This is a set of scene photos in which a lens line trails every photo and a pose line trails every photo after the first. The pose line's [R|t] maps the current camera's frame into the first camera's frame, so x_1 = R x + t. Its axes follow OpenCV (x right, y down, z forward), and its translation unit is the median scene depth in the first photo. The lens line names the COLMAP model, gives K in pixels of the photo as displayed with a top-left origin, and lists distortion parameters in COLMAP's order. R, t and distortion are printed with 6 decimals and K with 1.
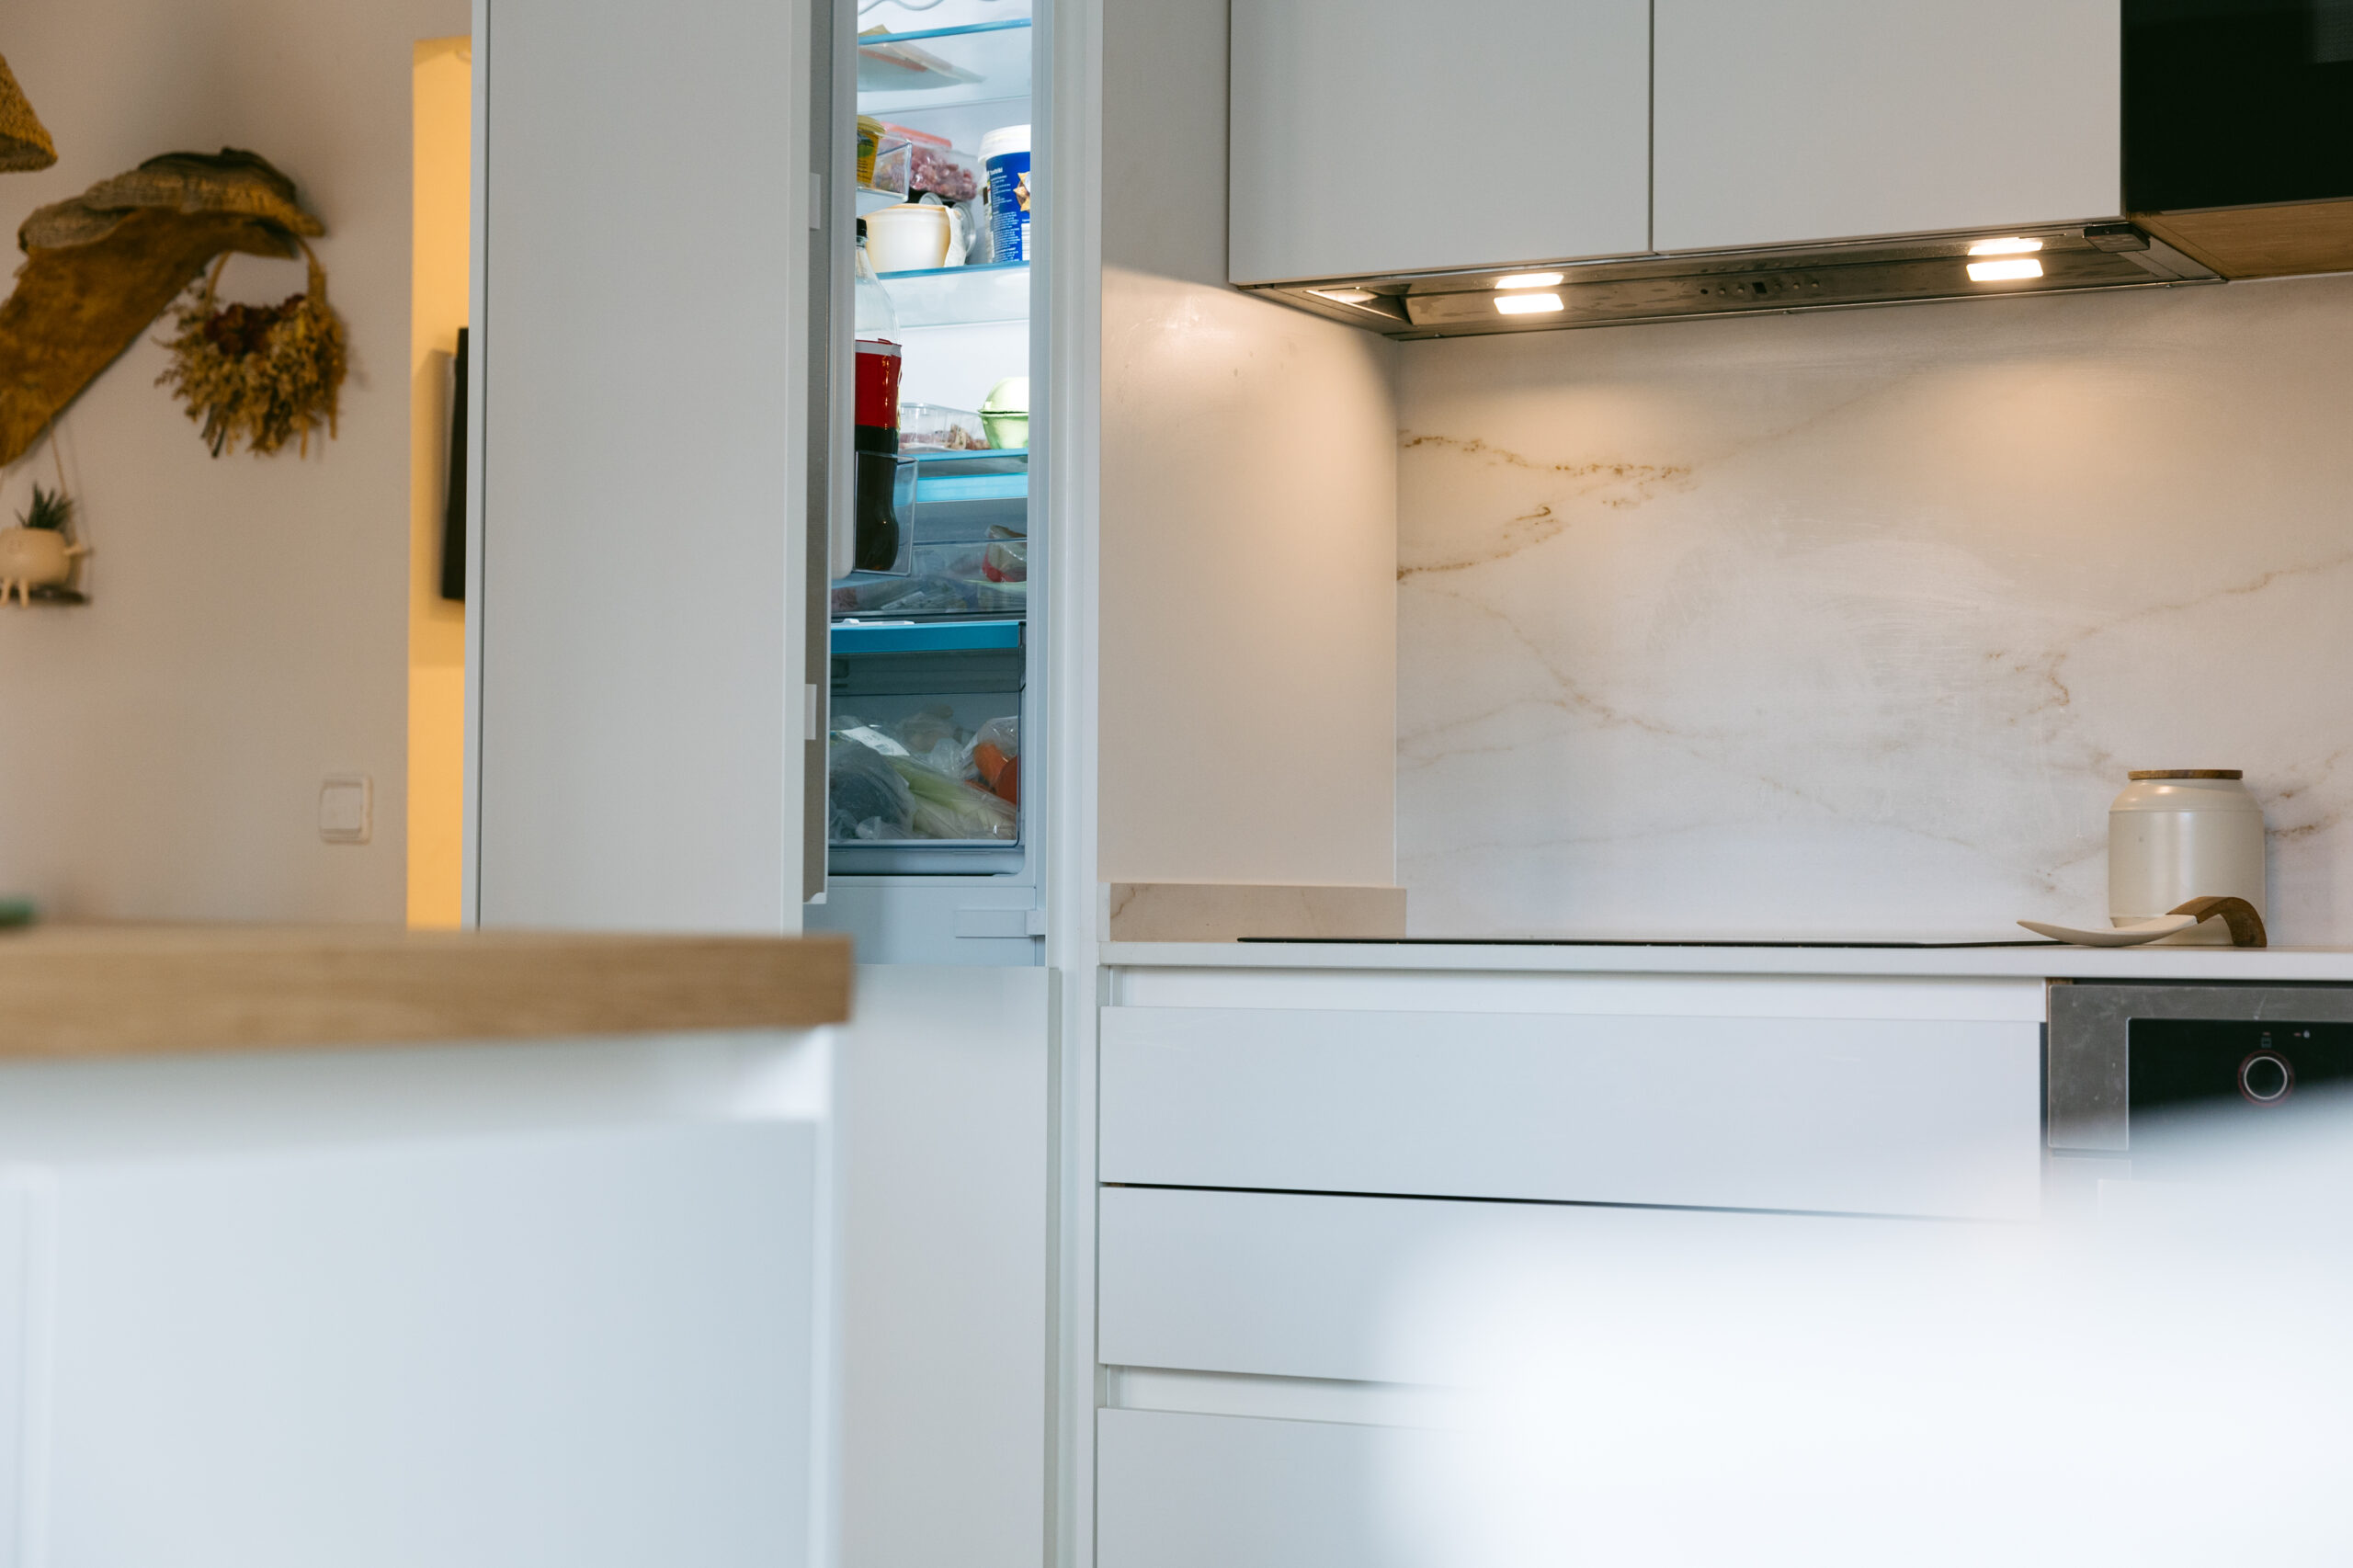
lens RADIAL K [[4118.9, 0, 1163.9], [0, 4118.9, 763.3], [0, 0, 1]] dist [0.079362, 0.000000]
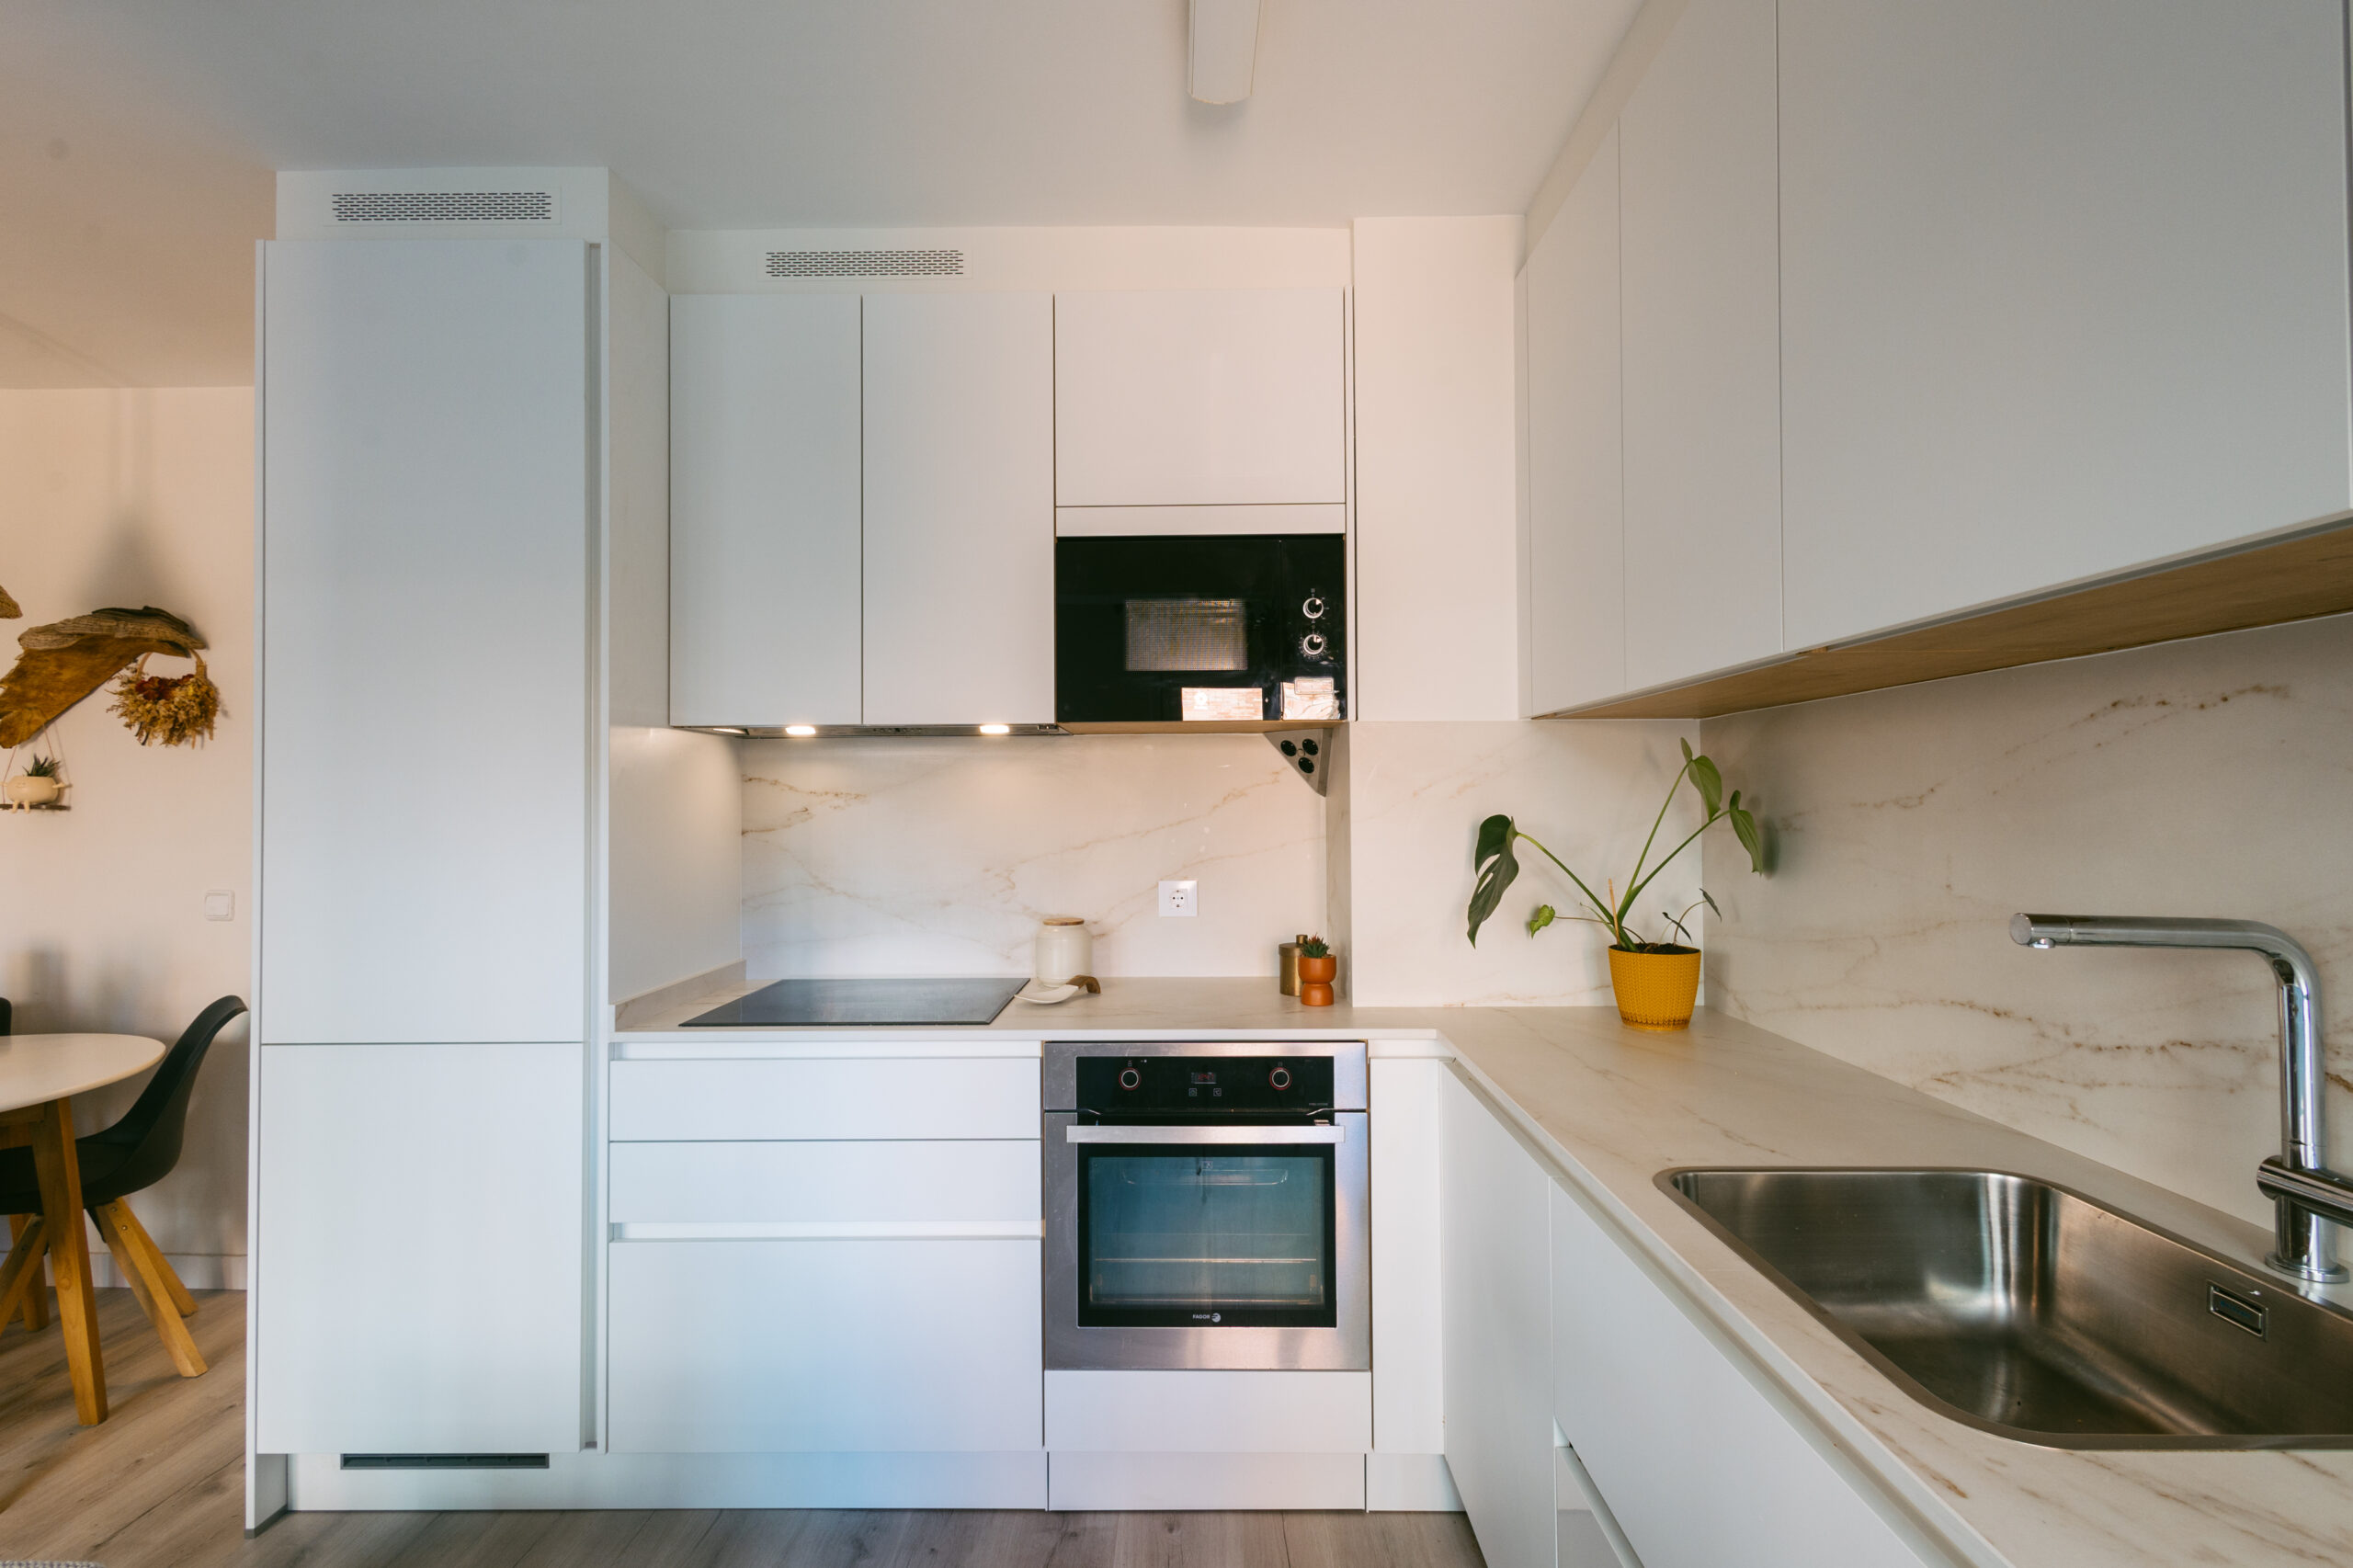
lens RADIAL K [[1084.4, 0, 1178.1], [0, 1084.4, 783.4], [0, 0, 1]] dist [0.011722, -0.002016]
pose [[0.886660, -0.005913, 0.462384, -0.009767], [-0.005308, 0.999722, 0.022963, -0.071207], [-0.462391, -0.022815, 0.886382, 0.230538]]
